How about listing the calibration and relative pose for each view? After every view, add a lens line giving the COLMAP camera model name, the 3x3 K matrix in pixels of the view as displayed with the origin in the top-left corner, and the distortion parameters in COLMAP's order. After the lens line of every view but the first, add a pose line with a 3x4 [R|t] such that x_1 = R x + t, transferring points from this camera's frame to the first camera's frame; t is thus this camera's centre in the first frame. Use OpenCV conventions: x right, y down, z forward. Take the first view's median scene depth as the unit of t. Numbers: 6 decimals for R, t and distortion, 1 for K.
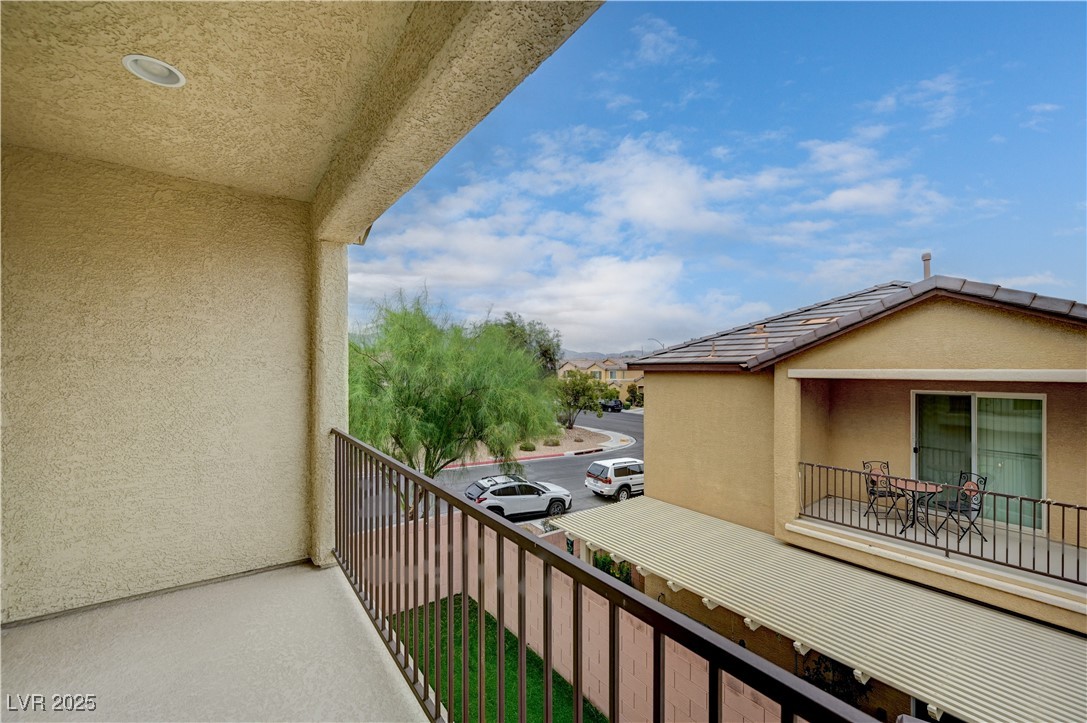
lens RADIAL K [[446.0, 0, 539.1], [0, 446.0, 366.1], [0, 0, 1]] dist [-0.002439, -0.000148]
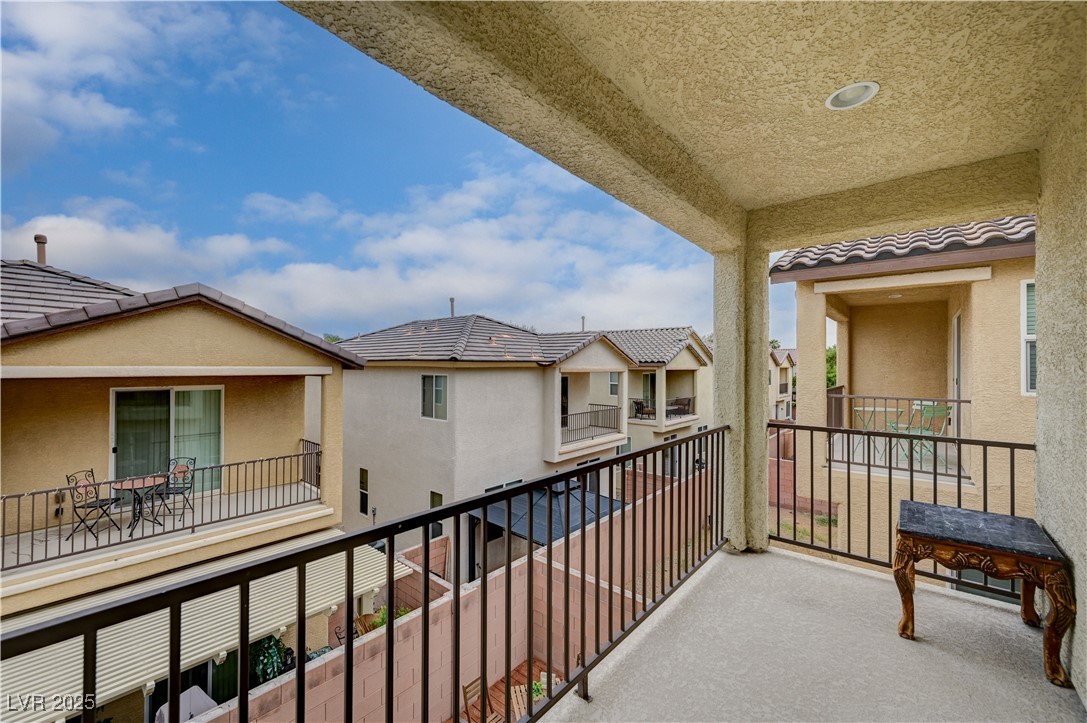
lens RADIAL K [[426.0, 0, 538.9], [0, 426.0, 364.6], [0, 0, 1]] dist [-0.000735, 0.000072]
pose [[-0.220824, 0.003364, 0.975308, -0.292383], [-0.009895, 0.999935, -0.005689, -0.000246], [-0.975264, -0.010907, -0.220776, 0.345024]]
